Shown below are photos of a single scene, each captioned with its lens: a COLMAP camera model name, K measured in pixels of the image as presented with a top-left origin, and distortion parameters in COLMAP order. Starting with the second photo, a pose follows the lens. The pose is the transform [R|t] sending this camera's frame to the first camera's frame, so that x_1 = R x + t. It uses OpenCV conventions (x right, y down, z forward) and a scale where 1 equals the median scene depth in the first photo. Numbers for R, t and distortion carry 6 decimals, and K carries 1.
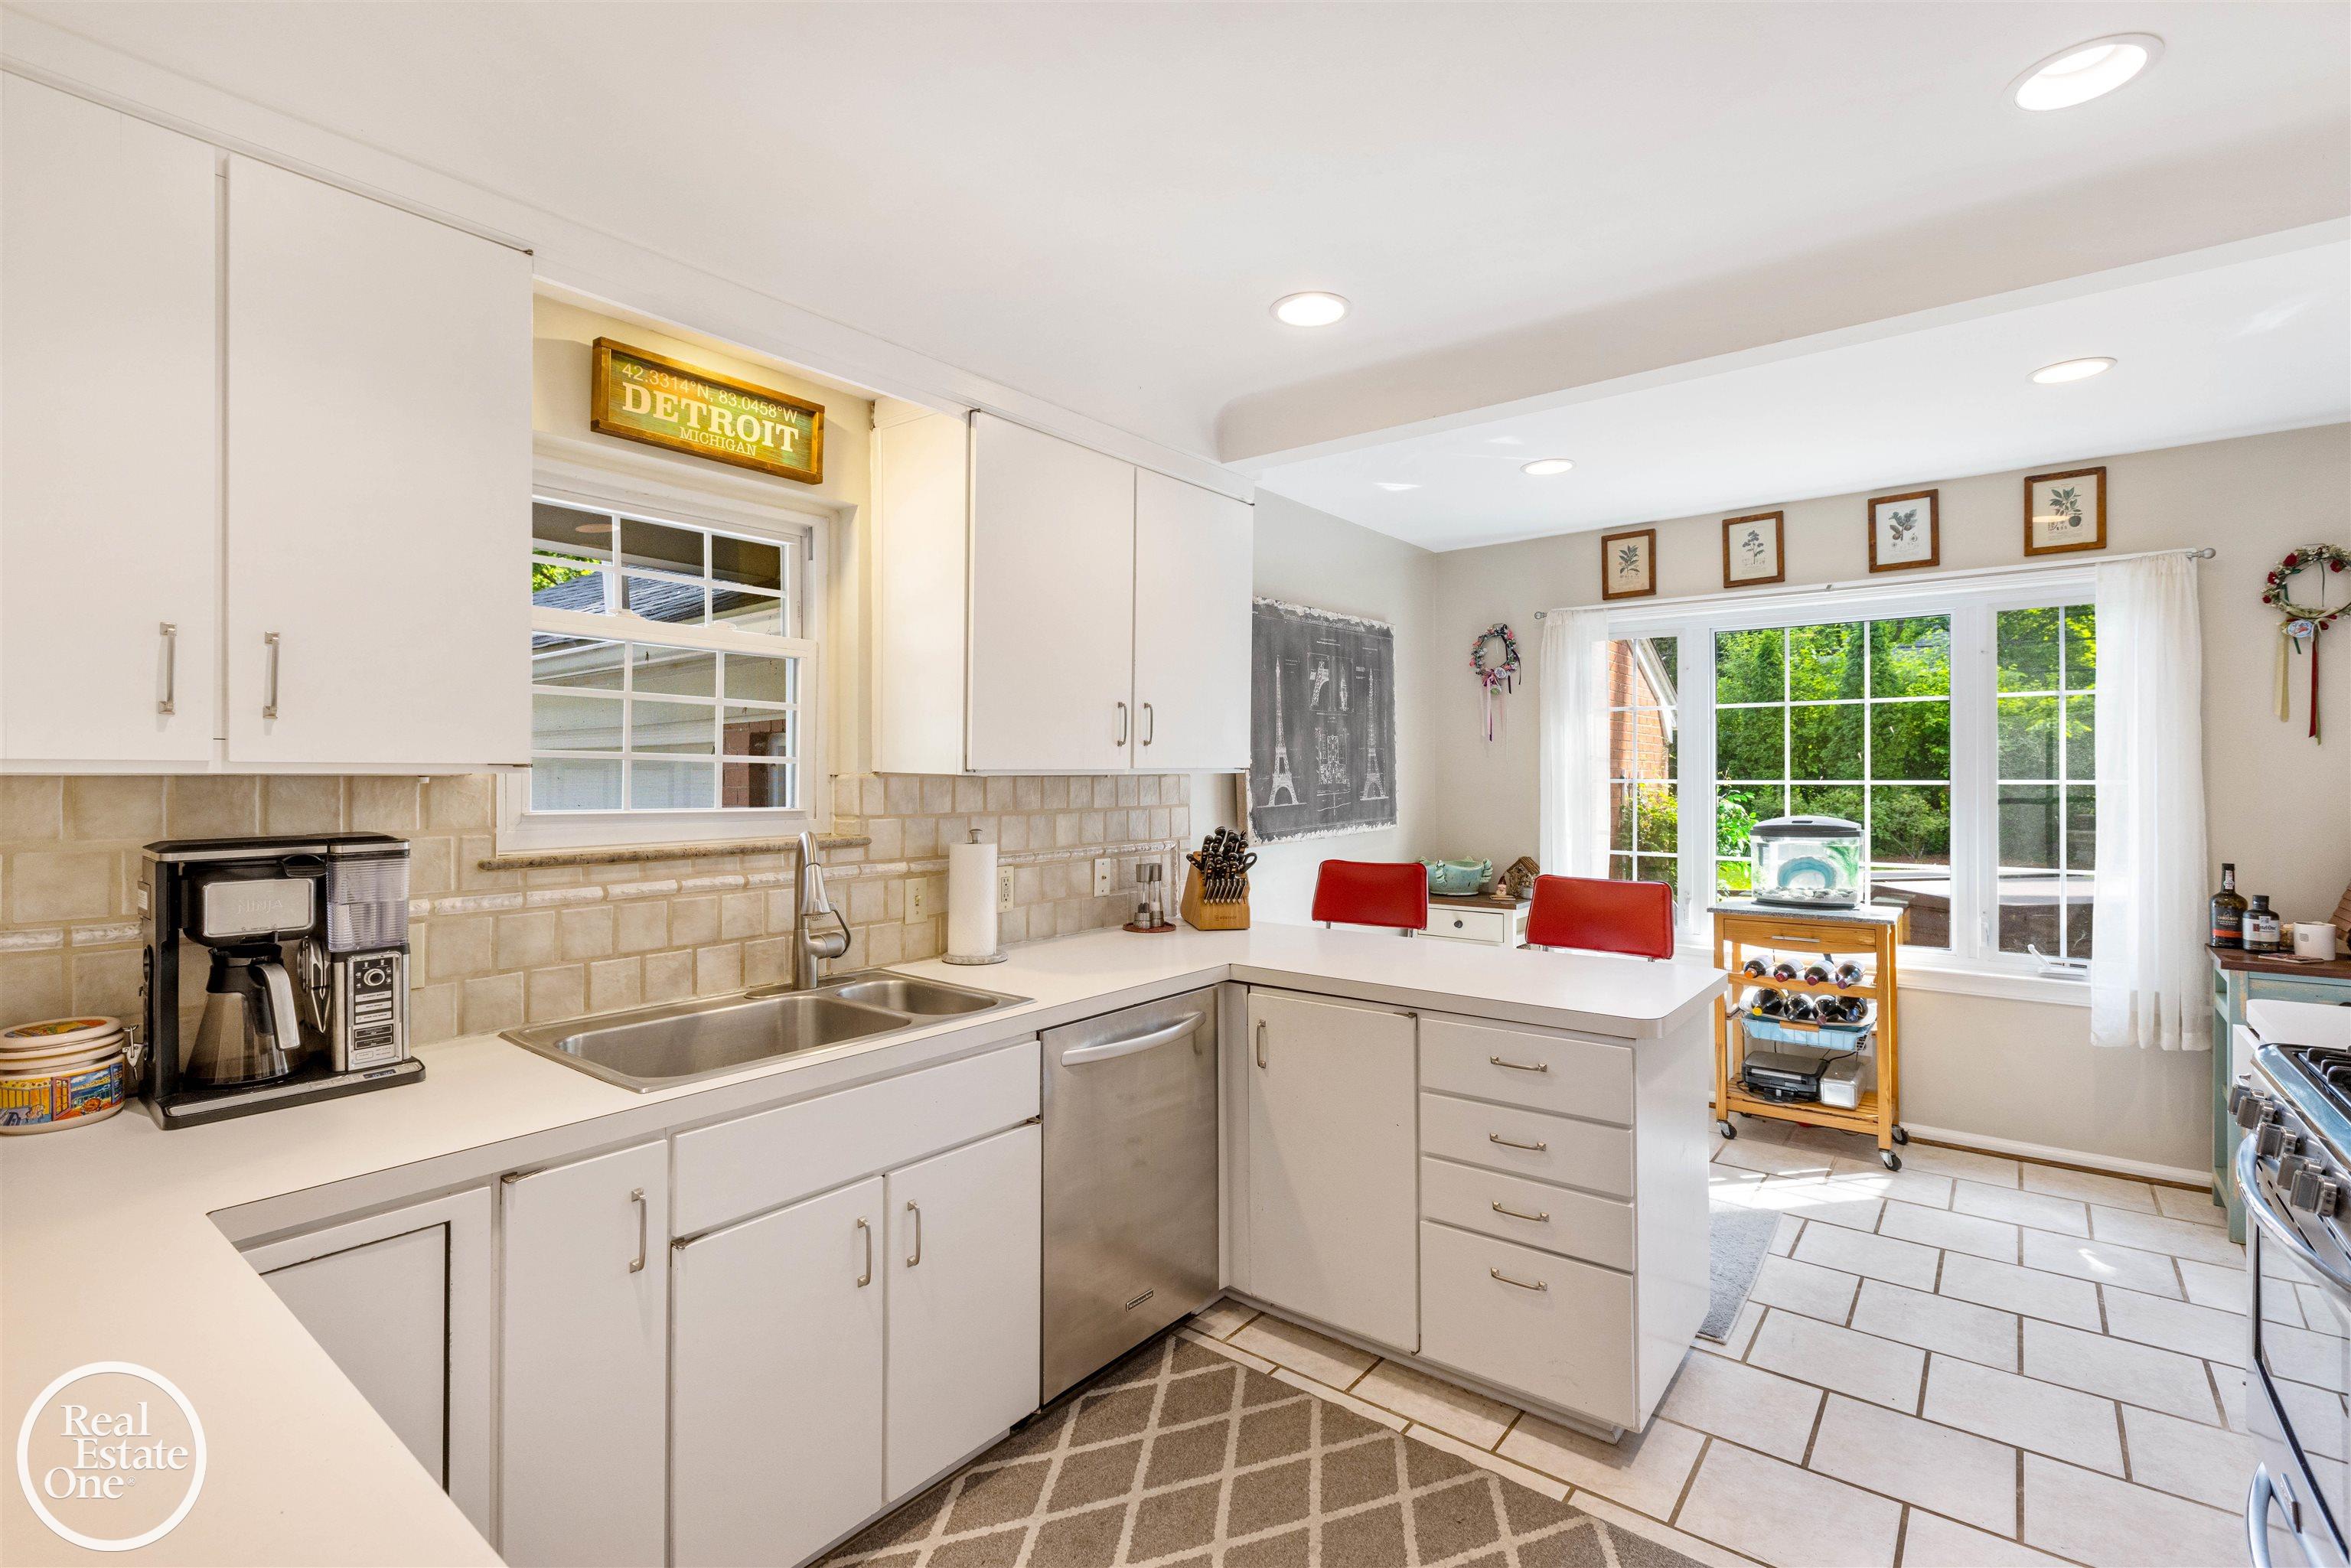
lens RADIAL K [[1054.8, 0, 1186.3], [0, 1054.8, 770.5], [0, 0, 1]] dist [0.003191, 0.000692]
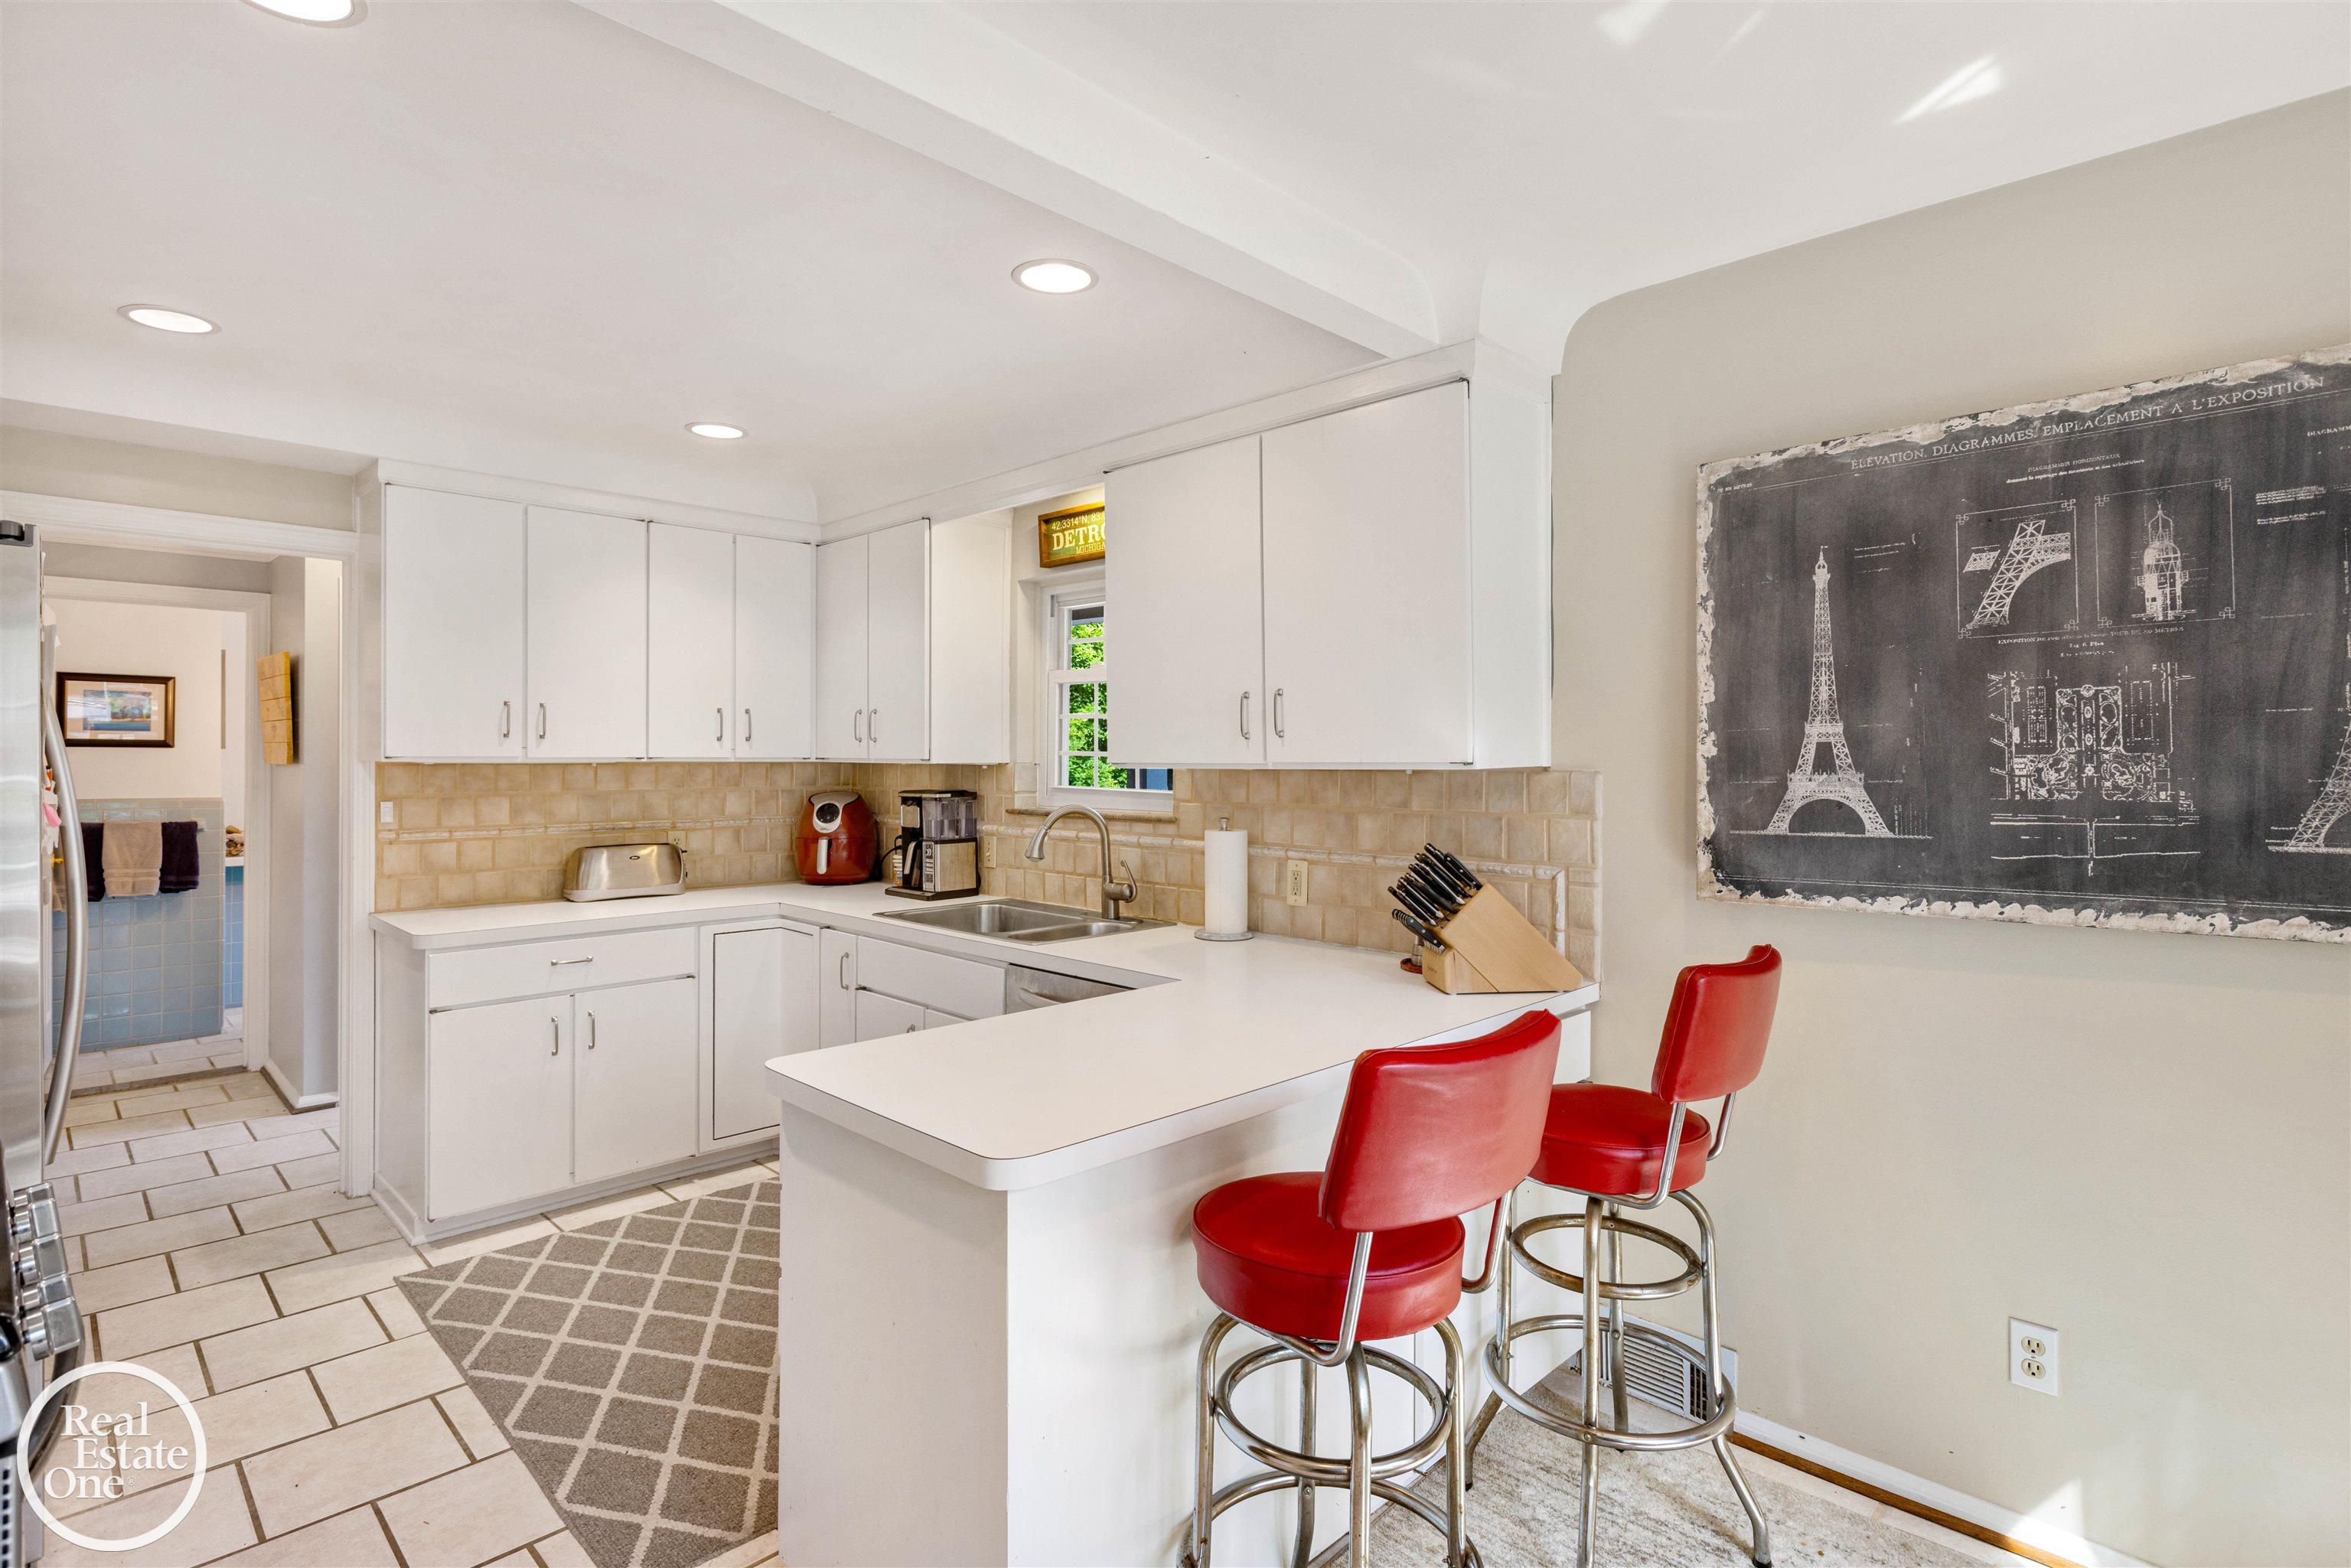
lens RADIAL K [[1166.0, 0, 1170.5], [0, 1166.0, 754.1], [0, 0, 1]] dist [-0.001791, -0.000312]
pose [[-0.113637, -0.004403, -0.993513, 0.691653], [-0.002386, 0.999989, -0.004159, -0.003396], [0.993519, 0.001898, -0.113646, 0.741636]]
